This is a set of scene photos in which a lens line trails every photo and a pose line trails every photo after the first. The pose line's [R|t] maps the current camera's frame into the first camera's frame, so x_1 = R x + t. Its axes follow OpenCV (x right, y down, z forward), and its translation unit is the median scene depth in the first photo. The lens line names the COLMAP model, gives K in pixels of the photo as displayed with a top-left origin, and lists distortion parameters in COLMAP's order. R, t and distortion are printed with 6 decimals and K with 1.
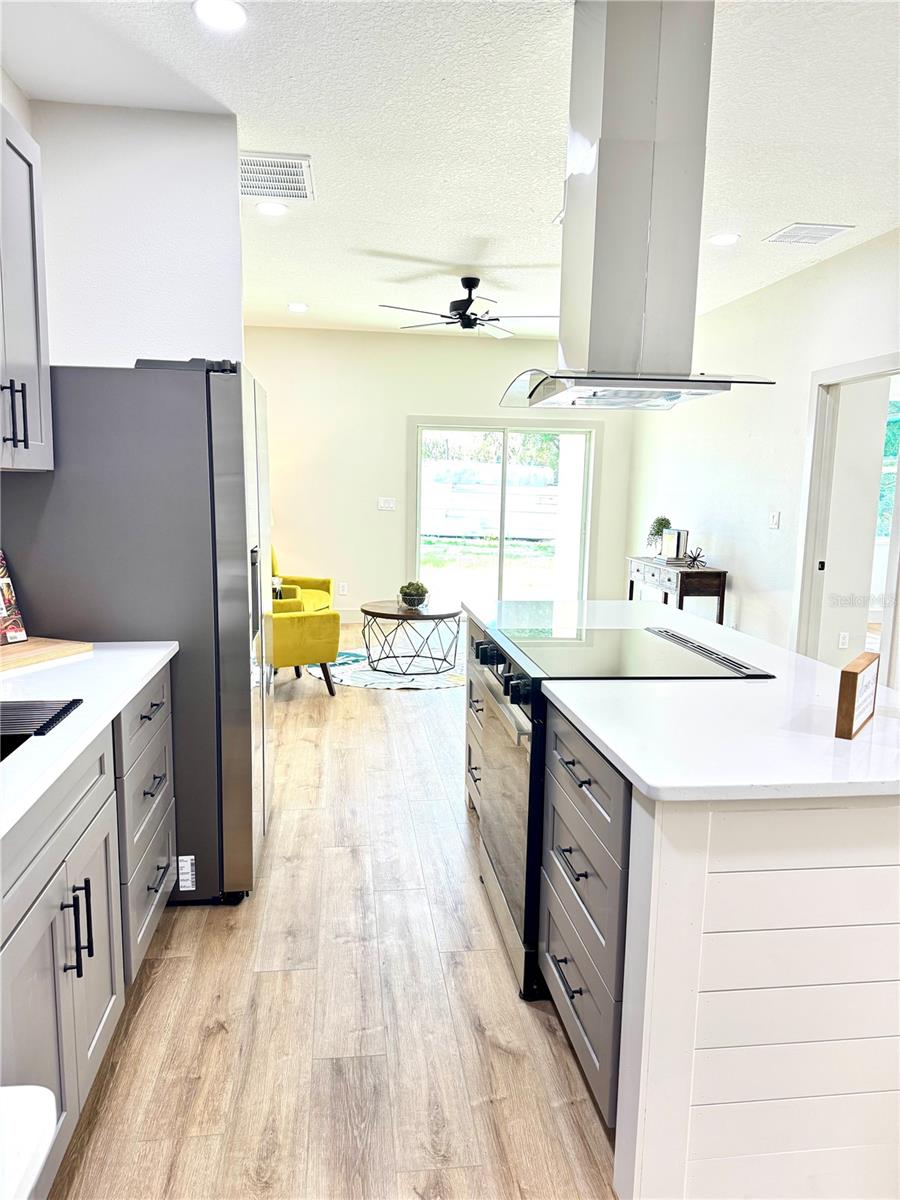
lens RADIAL K [[838.2, 0, 450.5], [0, 838.2, 605.3], [0, 0, 1]] dist [0.096303, -0.128959]
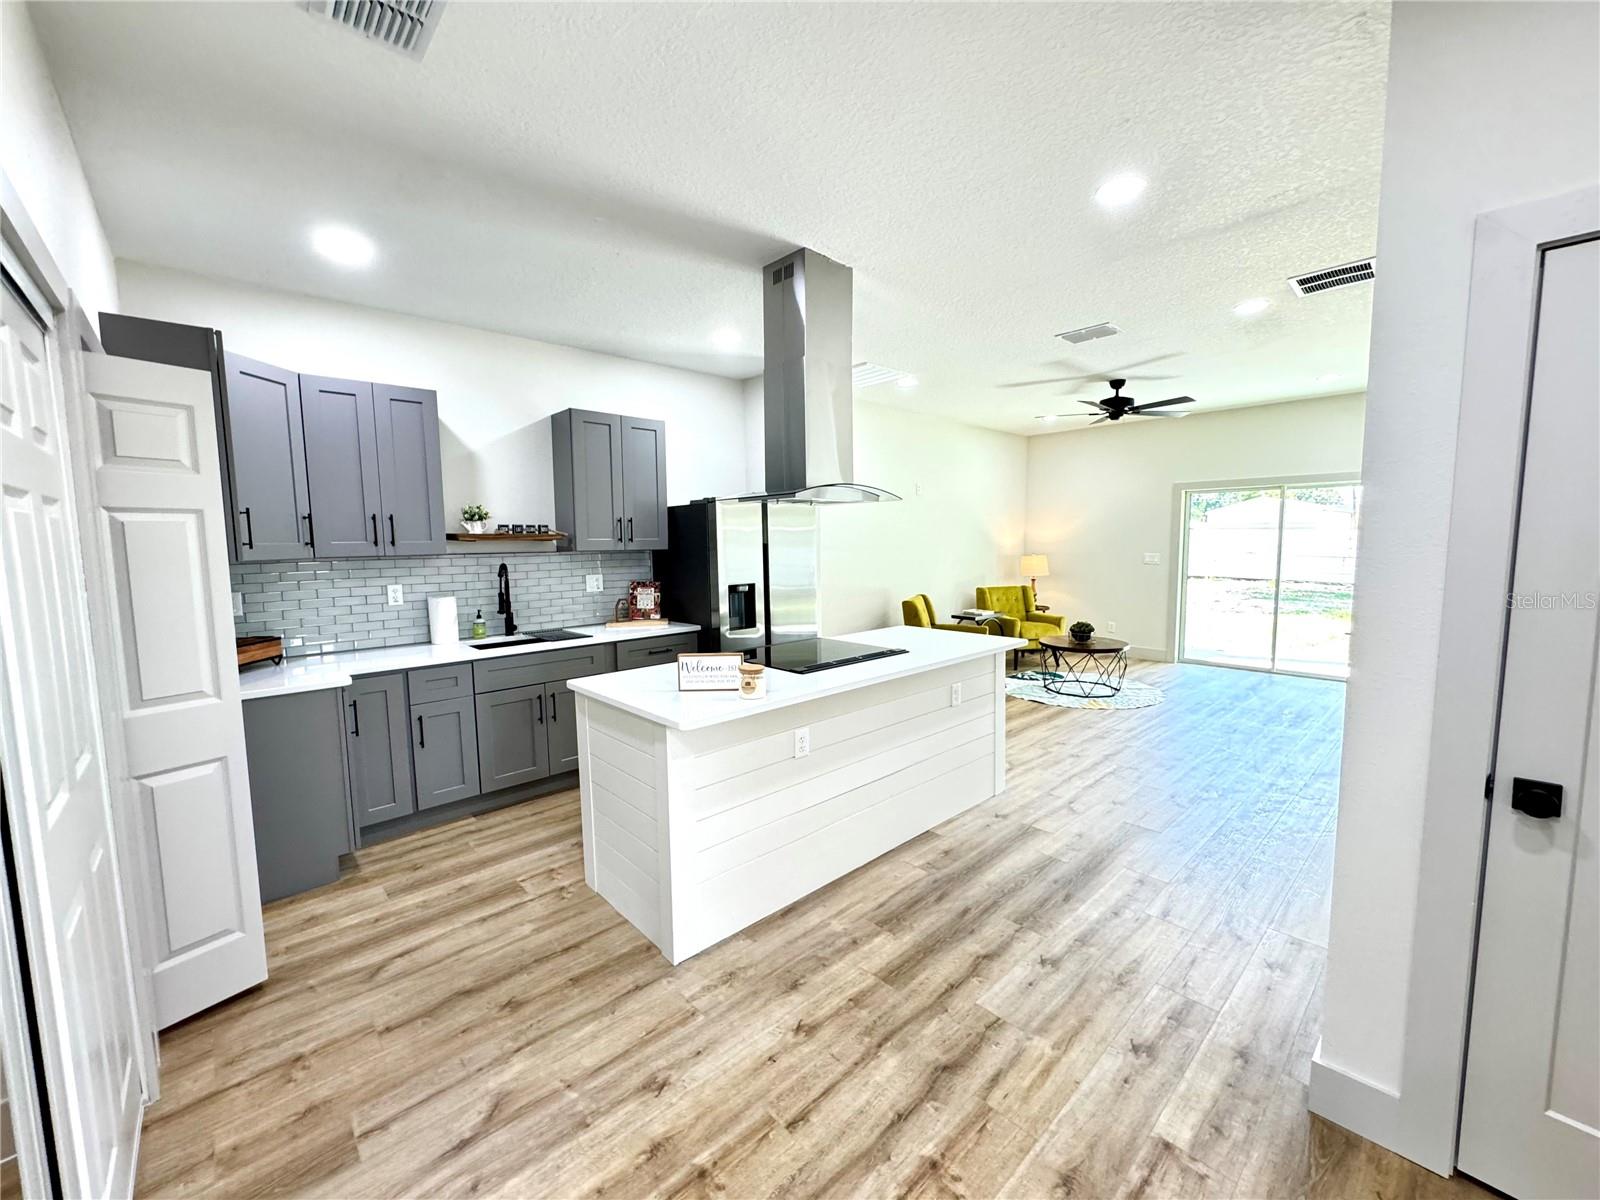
lens RADIAL K [[639.5, 0, 801.6], [0, 639.5, 597.3], [0, 0, 1]] dist [-0.000329, 0.000321]
pose [[0.579865, 0.048183, -0.813286, 1.202935], [-0.093814, 0.995558, -0.007907, -0.043439], [0.809293, 0.080883, 0.581810, 0.256353]]
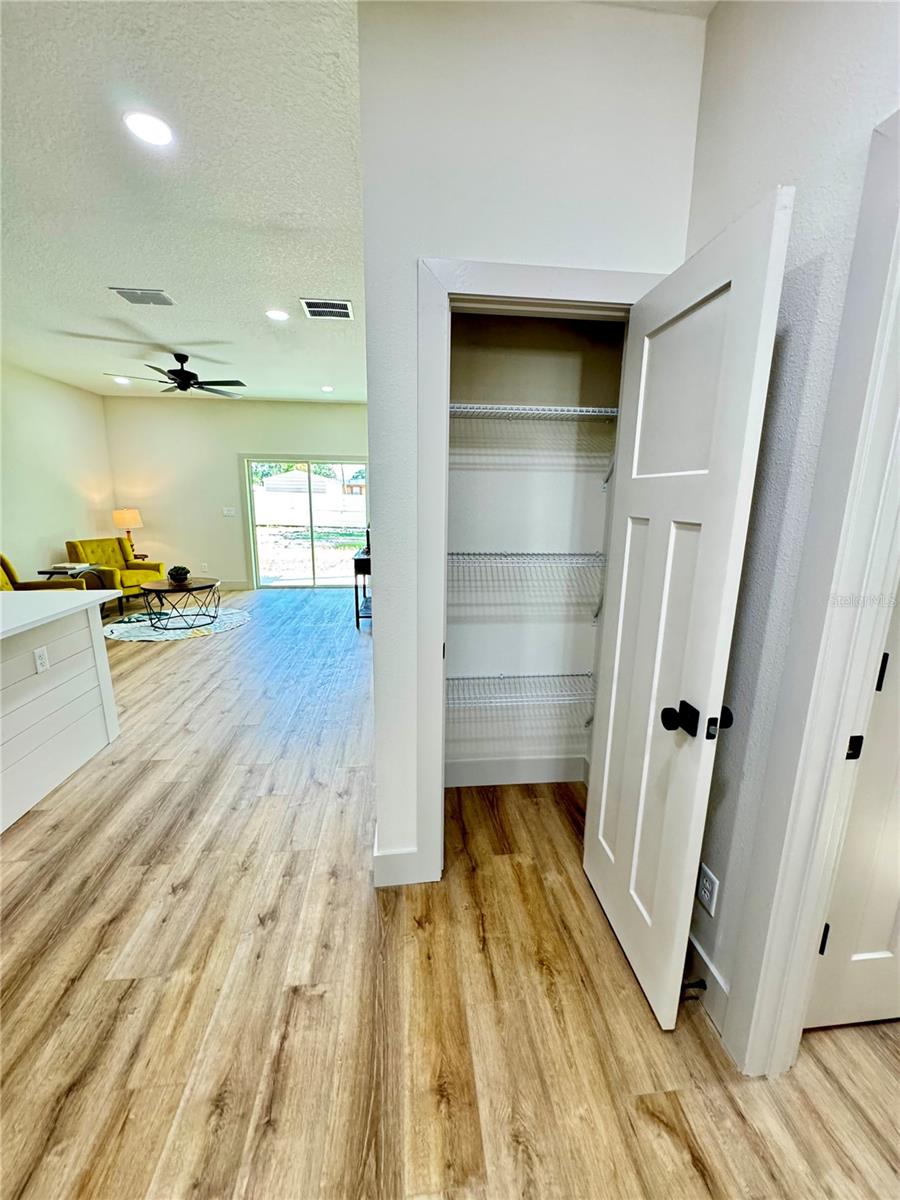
lens RADIAL K [[481.5, 0, 450.0], [0, 481.5, 600.0], [0, 0, 1]] dist [0.001032, -0.000299]
pose [[0.999549, -0.003199, -0.029851, 1.133991], [0.005165, 0.997805, 0.066019, -0.054096], [0.029574, -0.066143, 0.997372, 0.407836]]
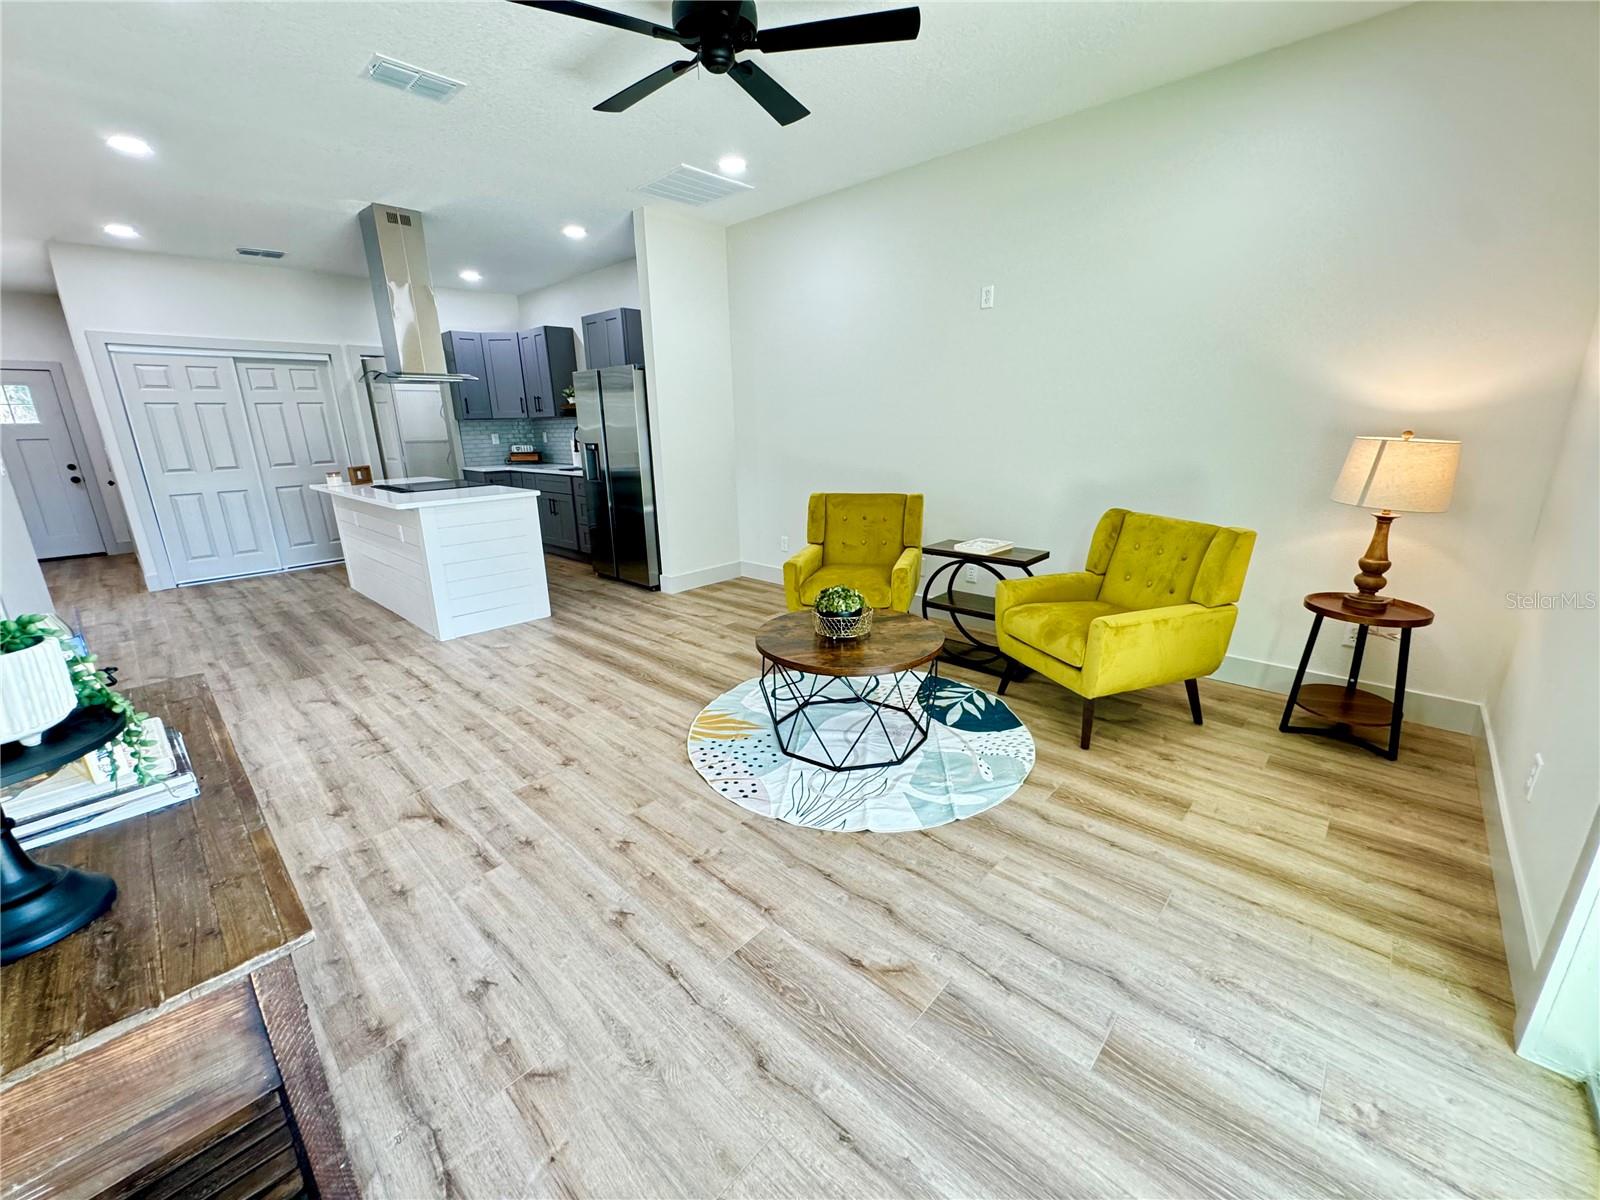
lens RADIAL K [[641.9, 0, 796.2], [0, 641.9, 597.4], [0, 0, 1]] dist [0.001032, -0.000299]
pose [[-0.774028, 0.166317, -0.610917, 0.587431], [-0.085734, 0.928465, 0.361391, -0.423209], [0.627320, 0.332103, -0.704399, 3.166502]]
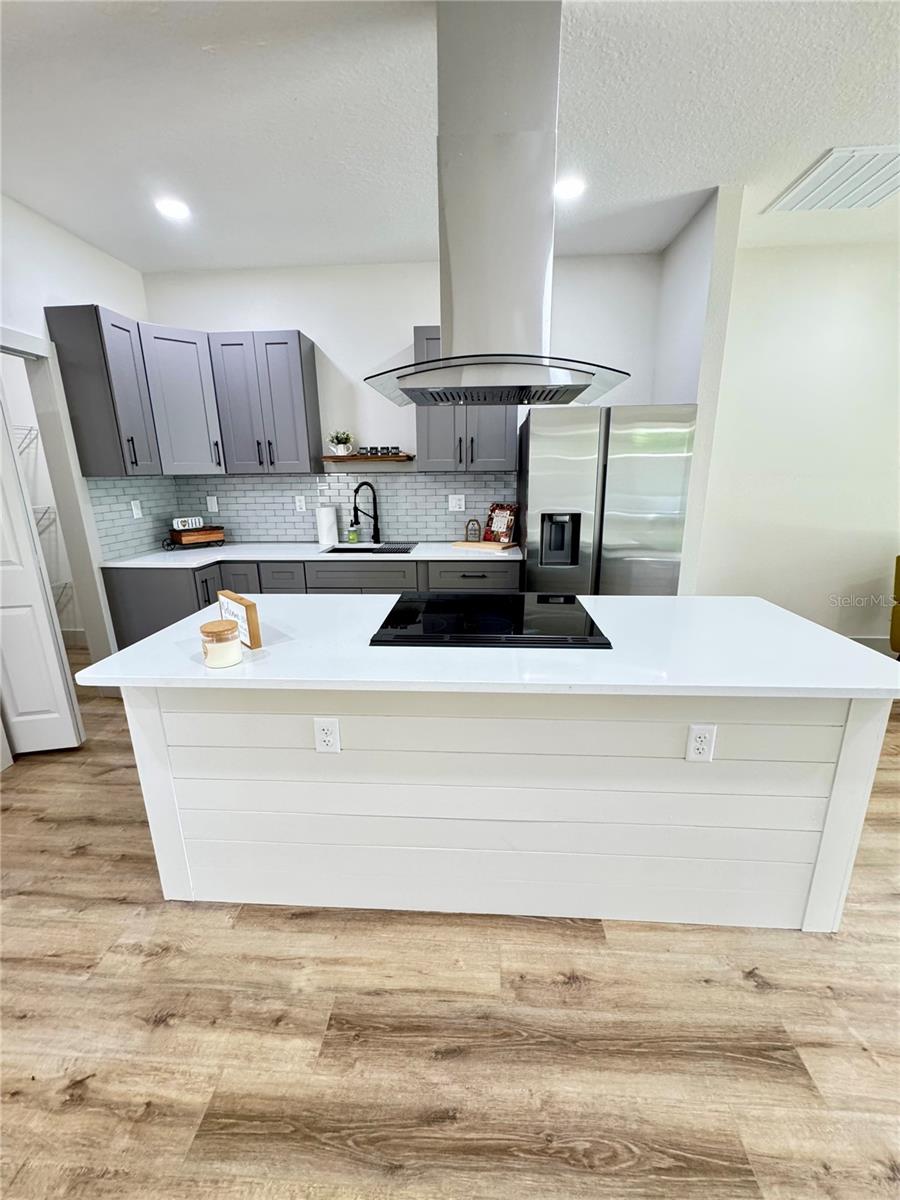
lens RADIAL K [[479.6, 0, 453.1], [0, 479.6, 600.8], [0, 0, 1]] dist [-0.000329, 0.000321]
pose [[-0.190240, 0.240680, -0.951778, 0.863206], [-0.135600, 0.953749, 0.268281, -0.145128], [0.972328, 0.180099, -0.148805, 1.065538]]
